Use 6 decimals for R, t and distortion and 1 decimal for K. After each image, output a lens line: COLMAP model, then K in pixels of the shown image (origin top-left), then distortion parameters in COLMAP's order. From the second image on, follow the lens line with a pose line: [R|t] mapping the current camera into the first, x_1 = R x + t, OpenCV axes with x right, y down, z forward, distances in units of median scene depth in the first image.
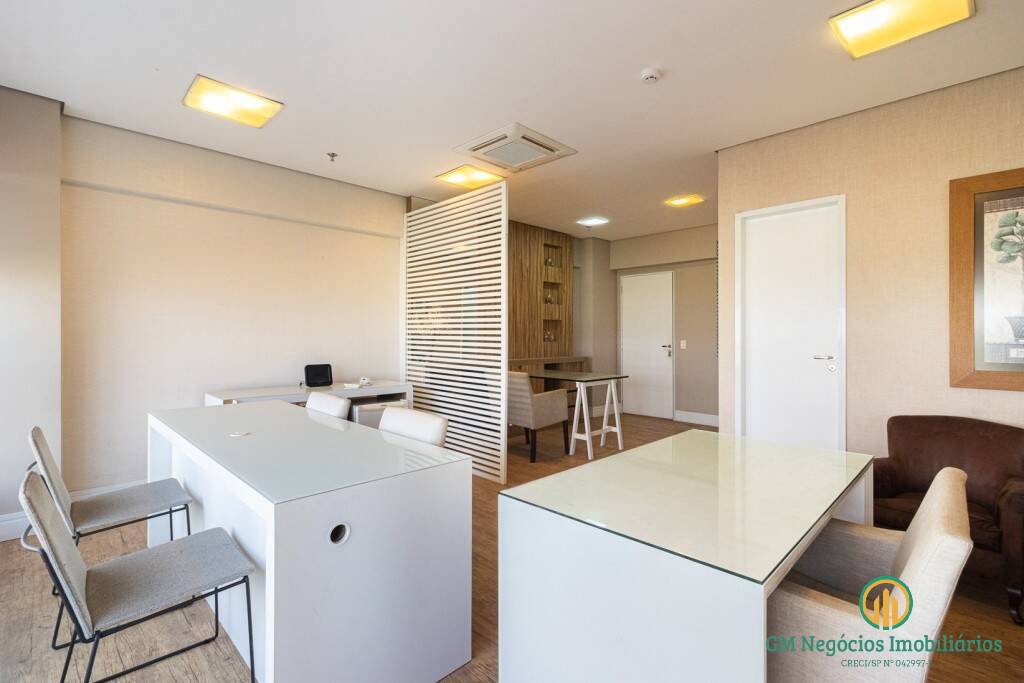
lens RADIAL K [[471.3, 0, 507.7], [0, 471.3, 336.9], [0, 0, 1]] dist [0.001533, 0.000773]
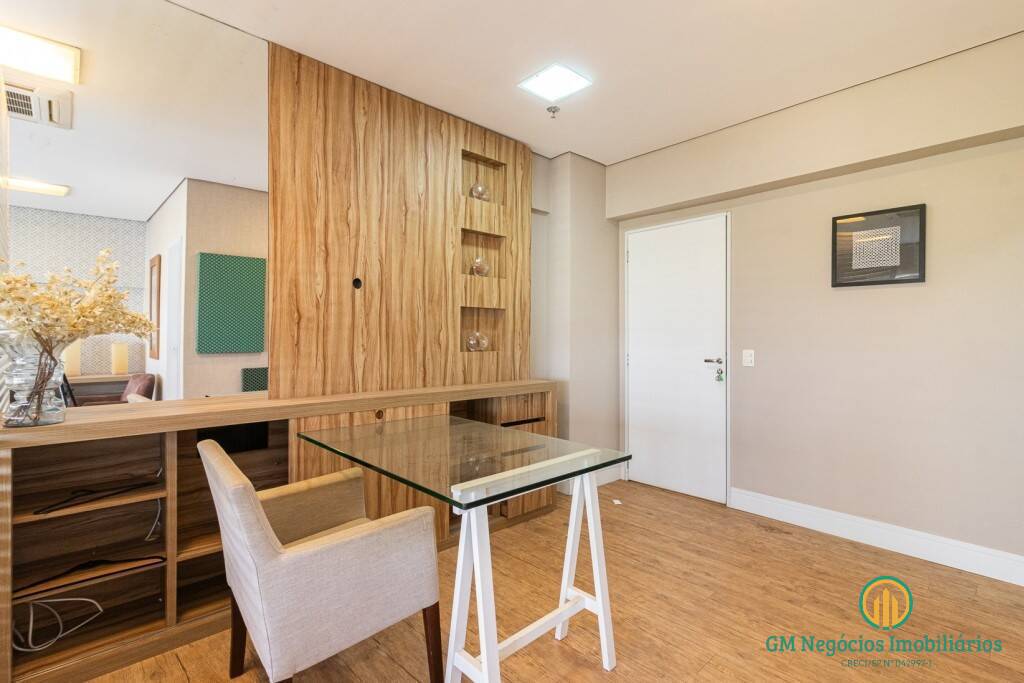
lens RADIAL K [[471.3, 0, 513.6], [0, 471.3, 336.7], [0, 0, 1]] dist [0.001533, 0.000773]
pose [[0.999665, 0.002154, -0.025793, 0.138638], [-0.002211, 0.999995, -0.002184, -0.004751], [0.025788, 0.002240, 0.999665, 0.502737]]
